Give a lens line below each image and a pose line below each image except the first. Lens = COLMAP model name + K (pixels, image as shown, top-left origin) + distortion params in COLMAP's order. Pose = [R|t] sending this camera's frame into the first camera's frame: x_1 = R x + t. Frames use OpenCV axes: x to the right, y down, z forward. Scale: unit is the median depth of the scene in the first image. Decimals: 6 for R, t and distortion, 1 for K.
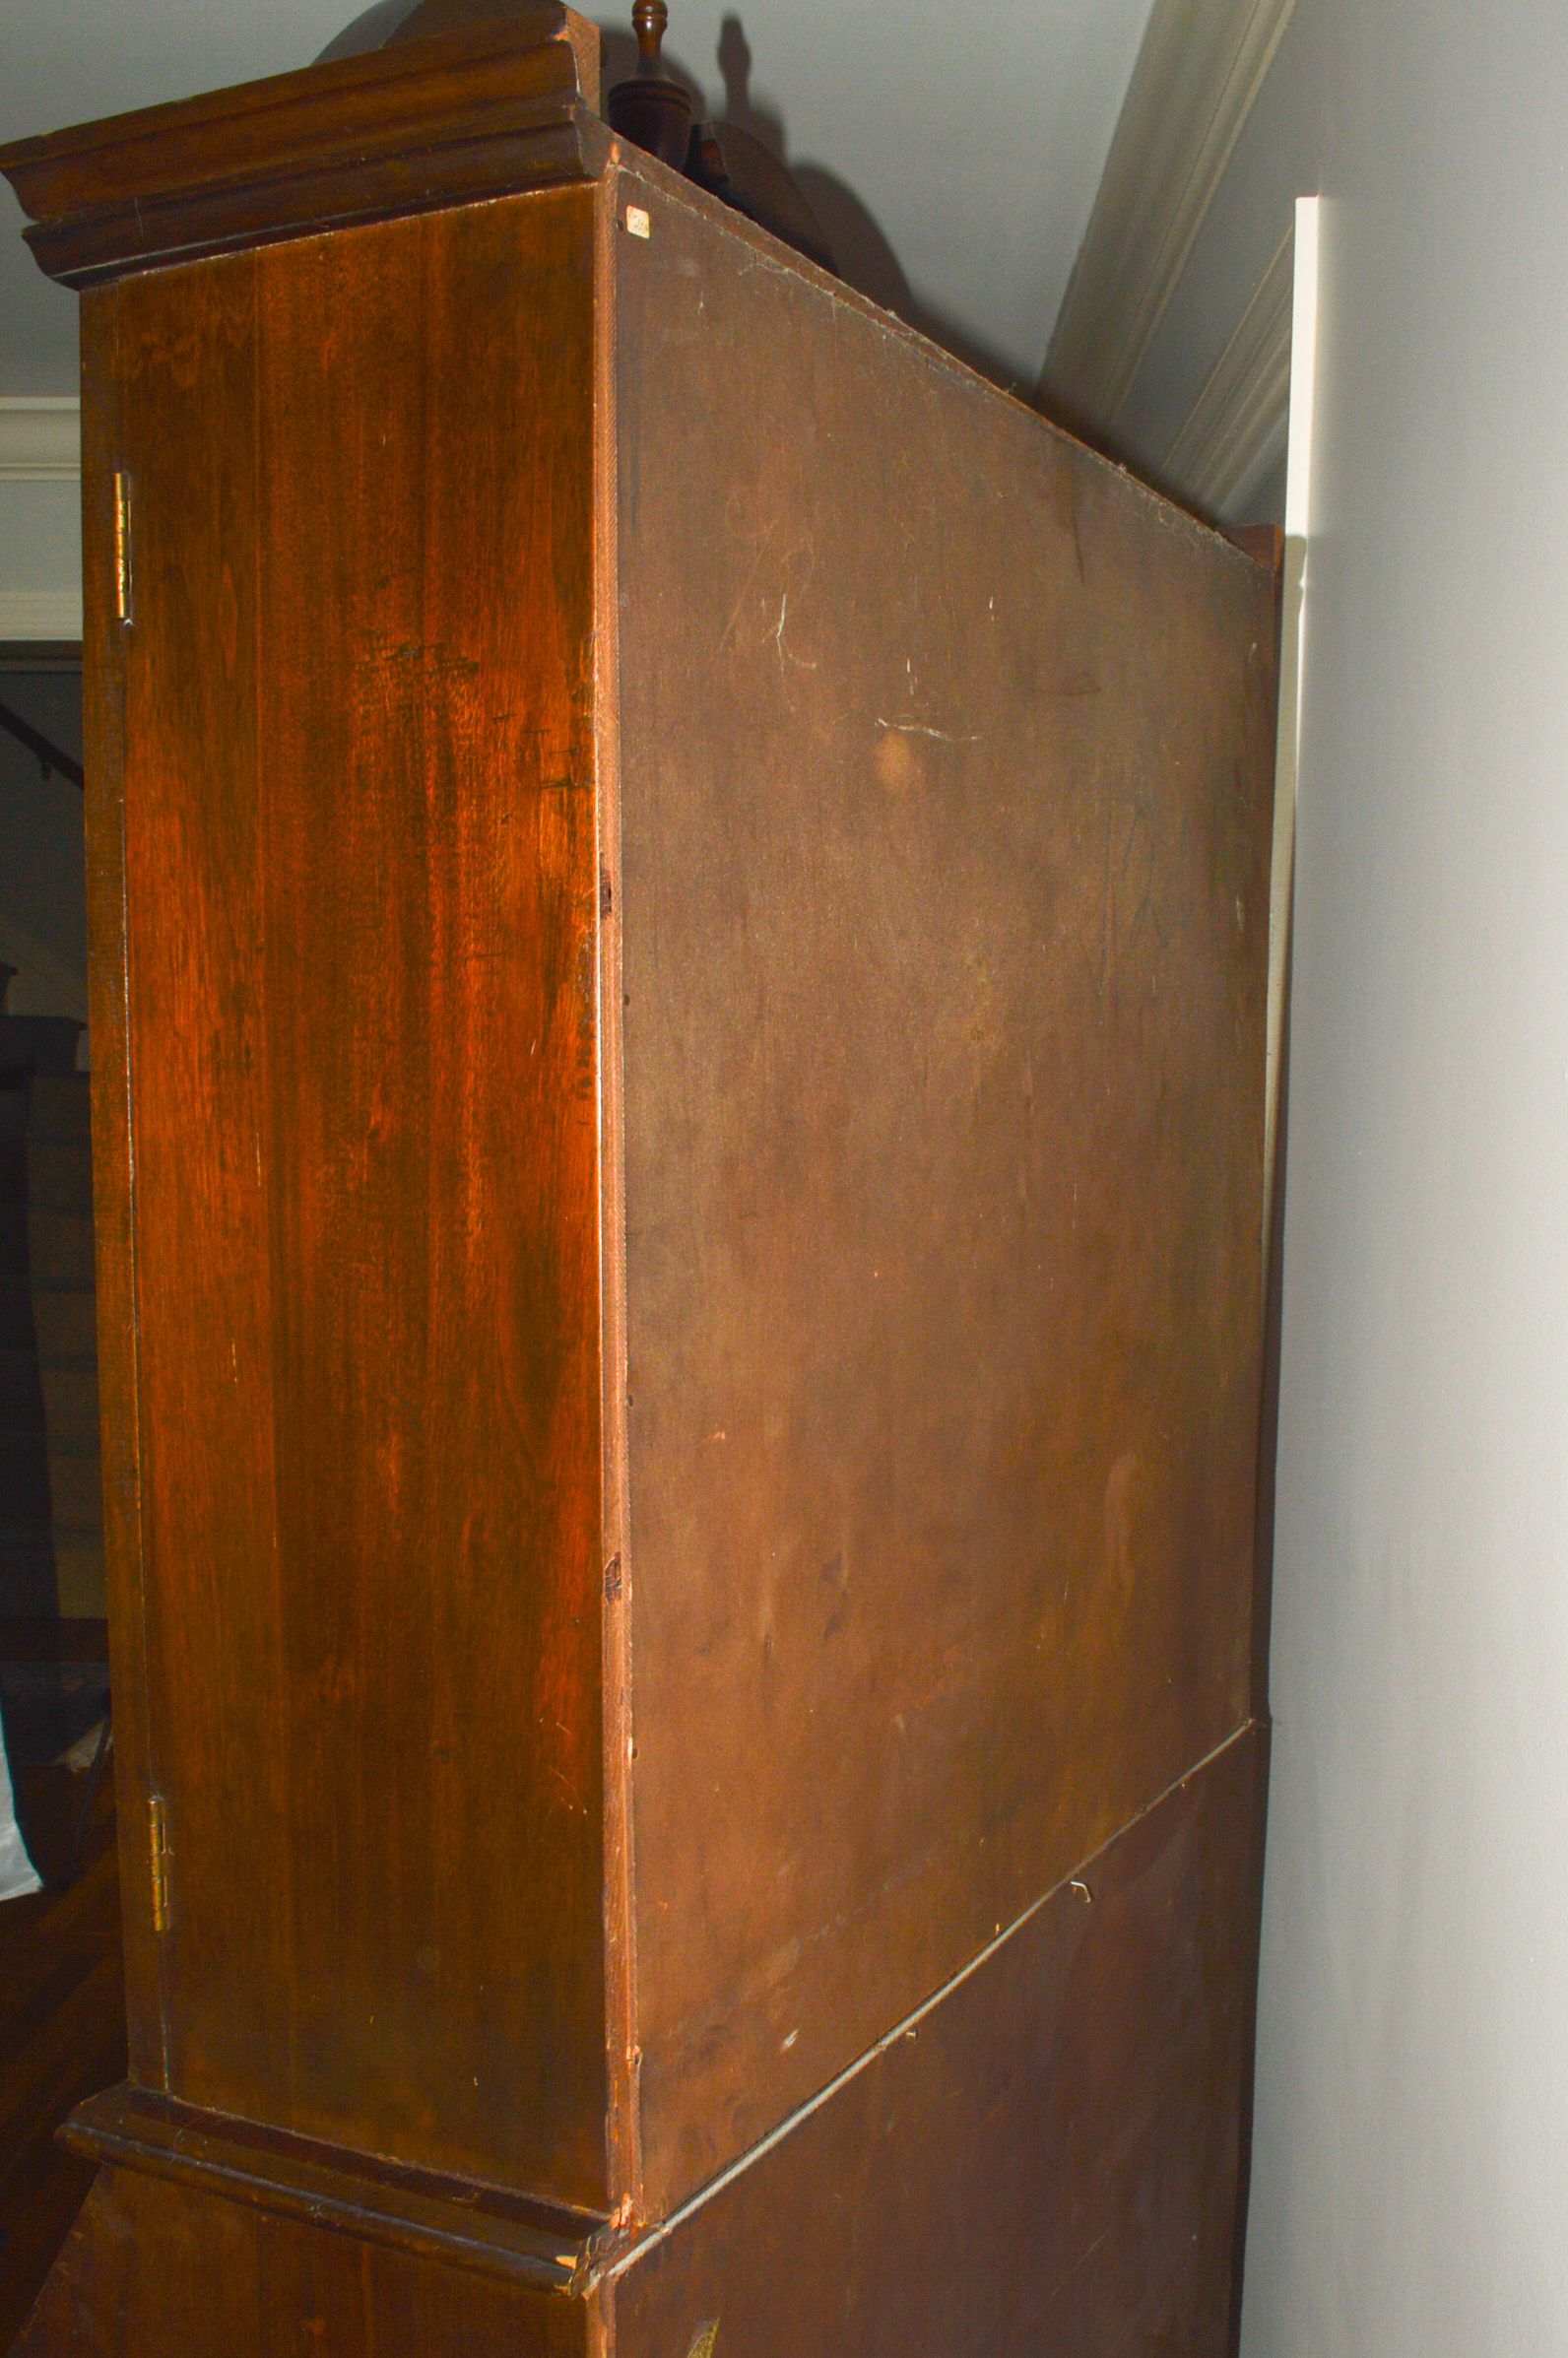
lens RADIAL K [[2543.5, 0, 784.0], [0, 2543.5, 1179.0], [0, 0, 1]] dist [-0.052402, 0.008116]
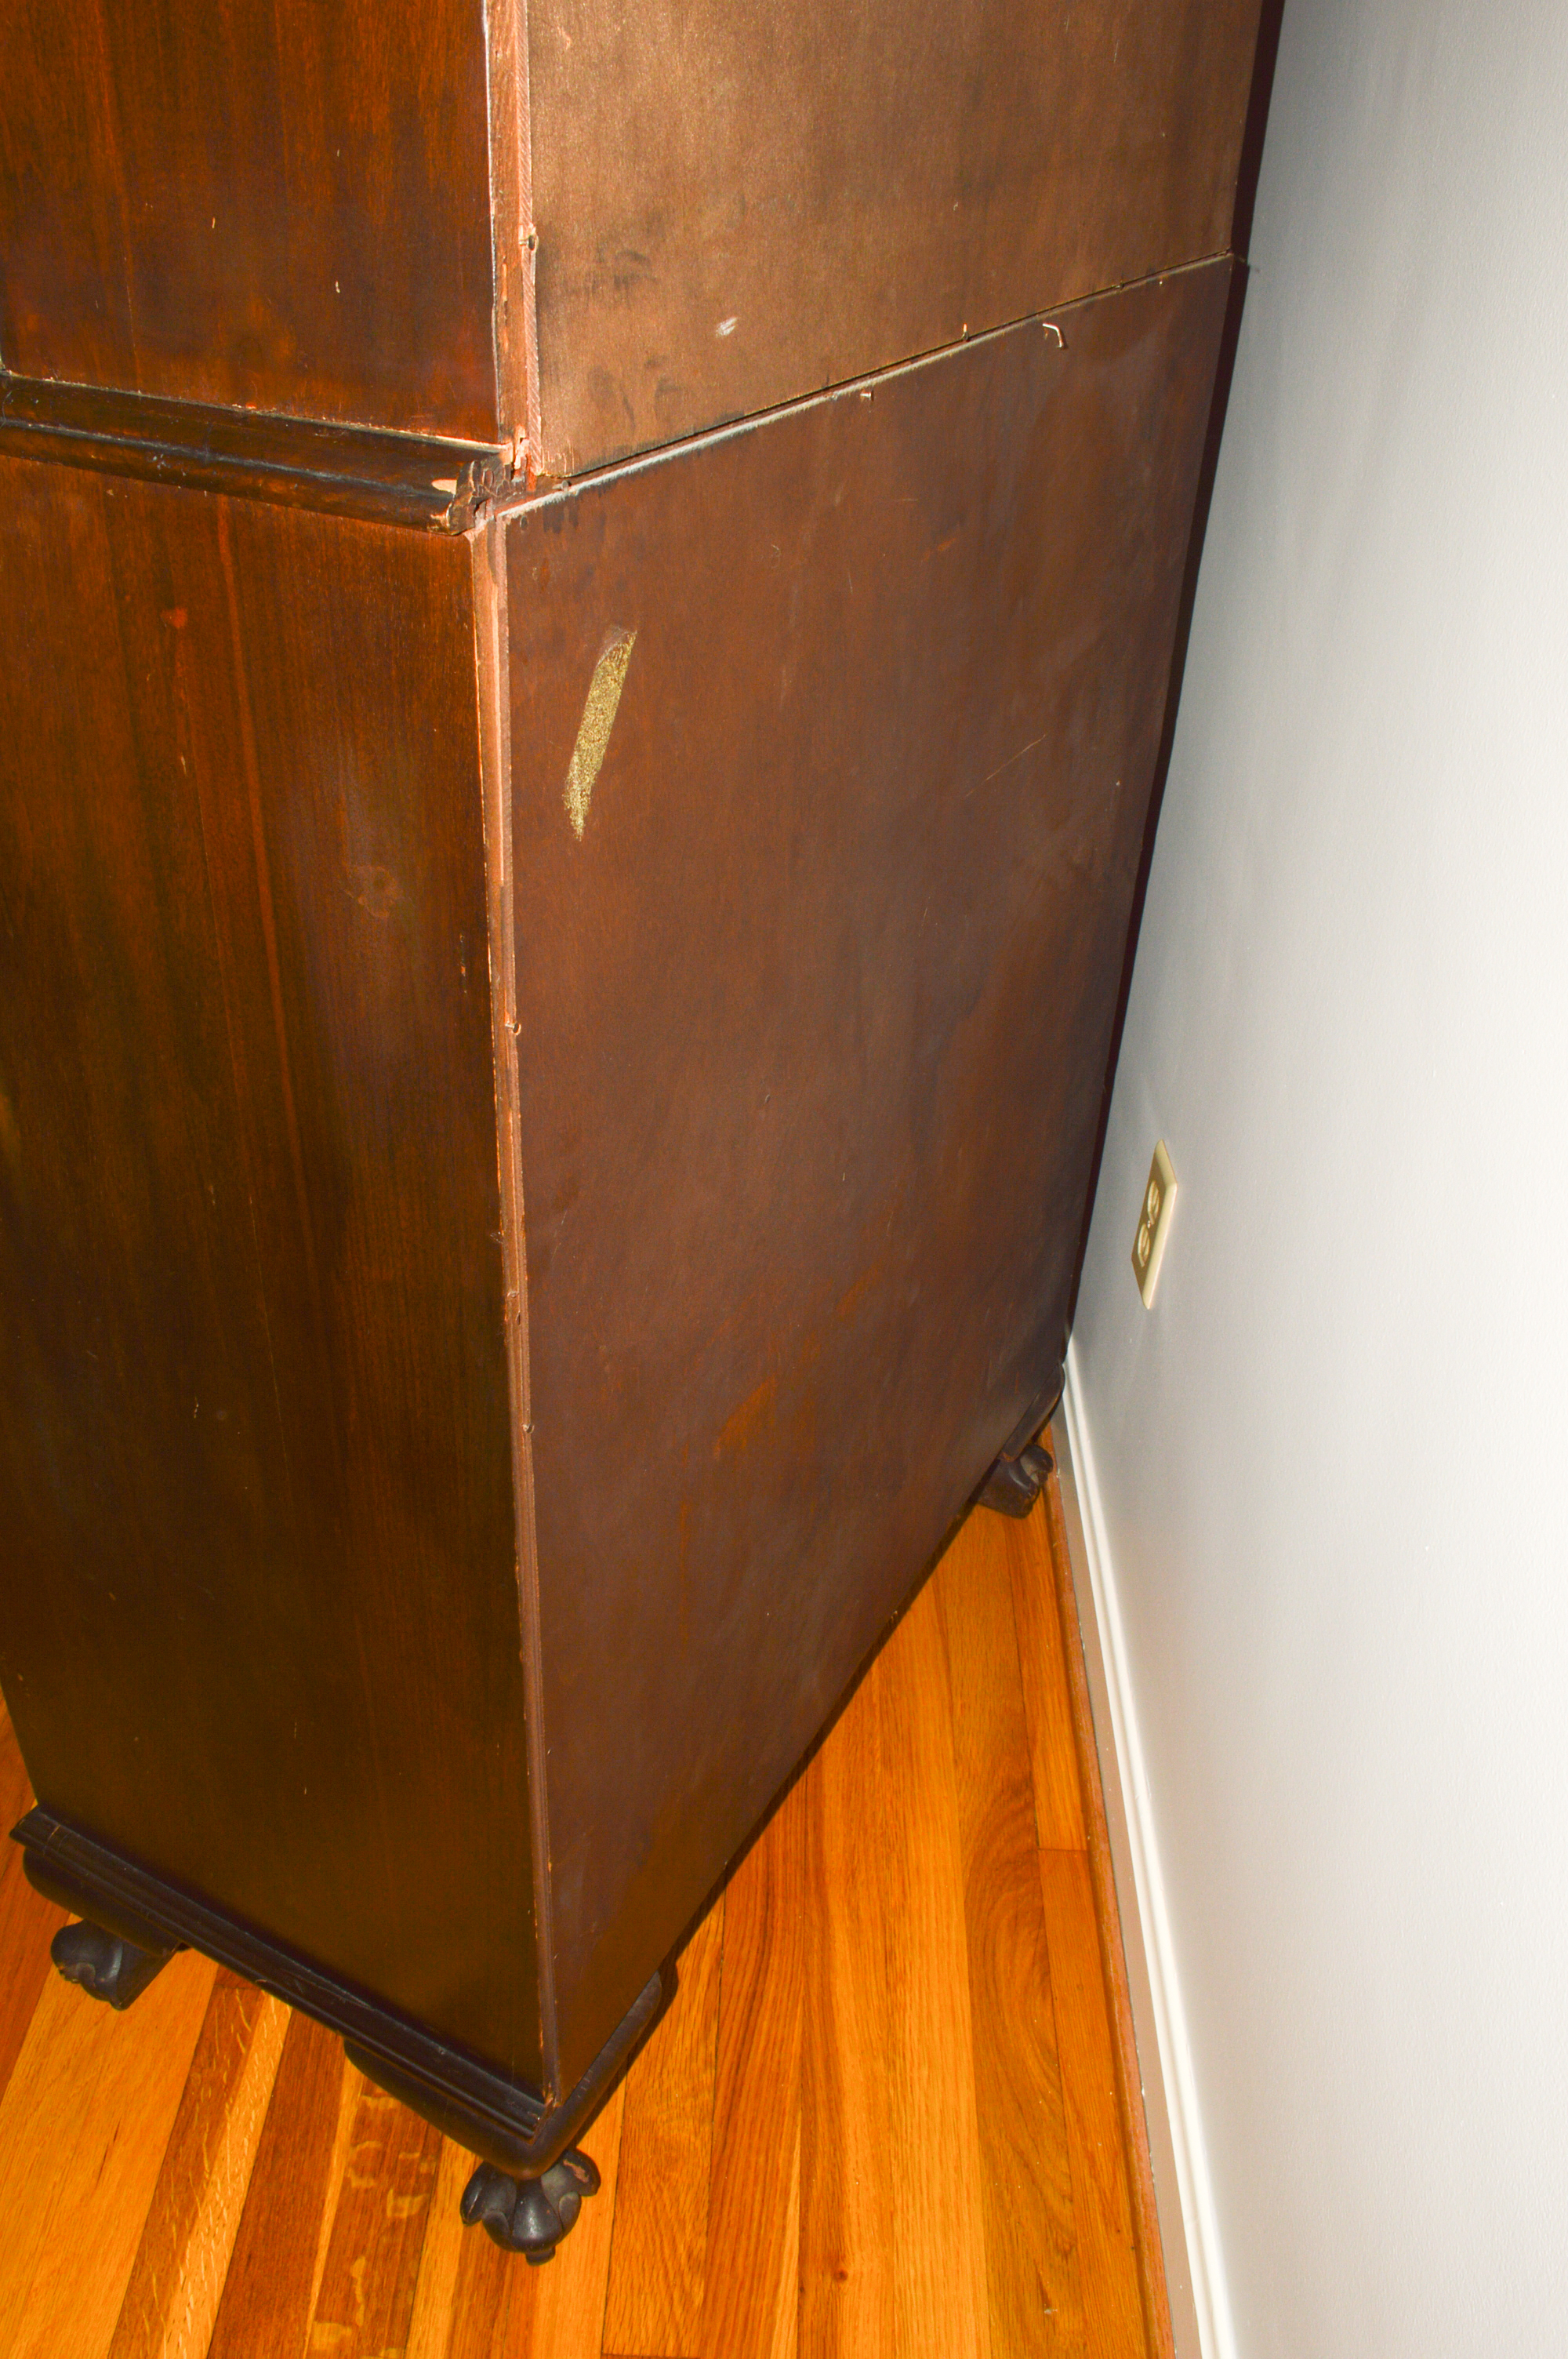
lens RADIAL K [[1842.9, 0, 784.0], [0, 1842.9, 1179.5], [0, 0, 1]] dist [-0.085074, 0.007017]
pose [[0.999185, 0.034057, 0.021666, 0.019460], [-0.040047, 0.903564, 0.426577, 0.365335], [-0.005049, -0.427097, 0.904192, 0.351489]]
